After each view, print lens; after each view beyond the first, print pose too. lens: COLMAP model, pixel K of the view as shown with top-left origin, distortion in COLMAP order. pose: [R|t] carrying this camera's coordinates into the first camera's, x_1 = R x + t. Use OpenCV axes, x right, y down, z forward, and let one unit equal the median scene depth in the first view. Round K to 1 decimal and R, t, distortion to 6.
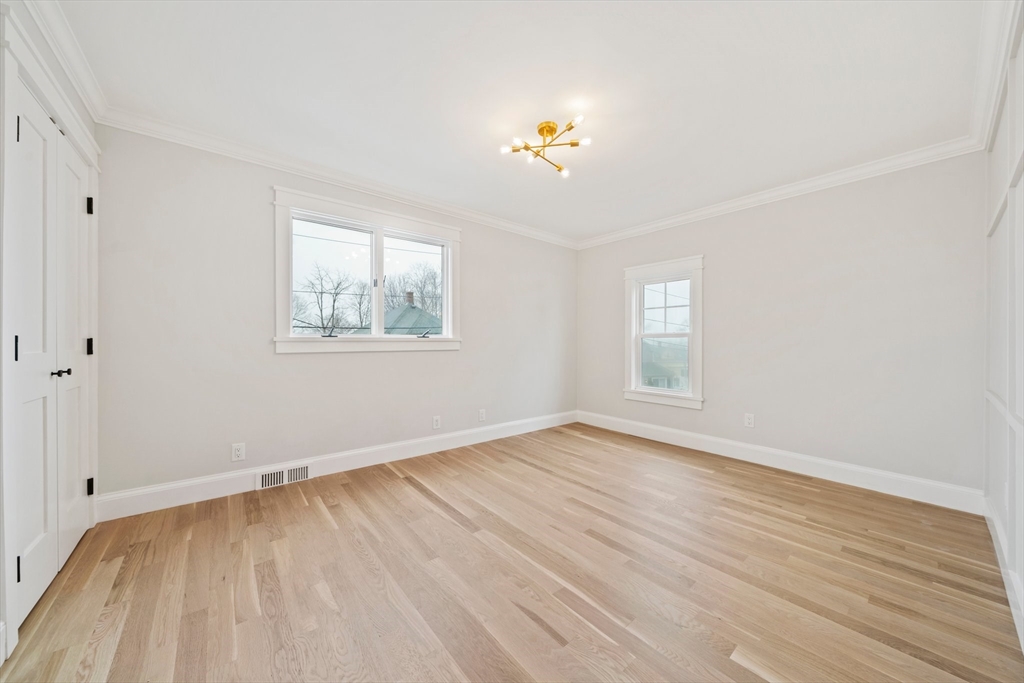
lens RADIAL K [[353.9, 0, 503.7], [0, 353.9, 339.7], [0, 0, 1]] dist [-0.006021, -0.000009]
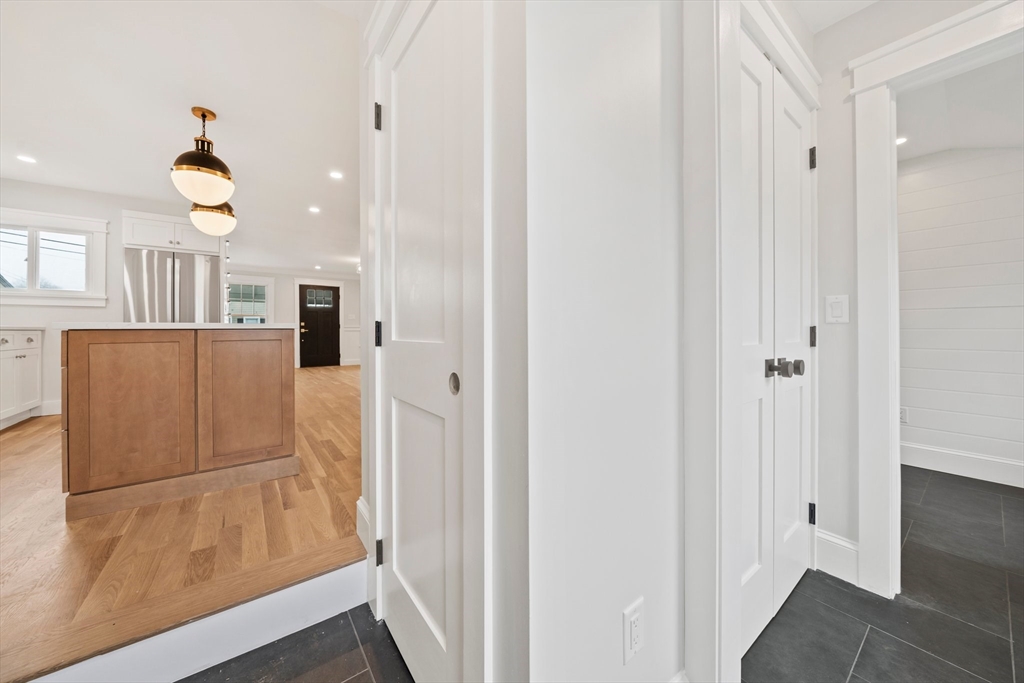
lens RADIAL K [[357.1, 0, 505.3], [0, 357.1, 330.8], [0, 0, 1]] dist [-0.013642, 0.000115]
pose [[-0.037805, 0.003284, -0.999280, -0.375284], [0.003512, 0.999989, 0.003153, 0.001628], [0.999279, -0.003390, -0.037816, 0.351497]]
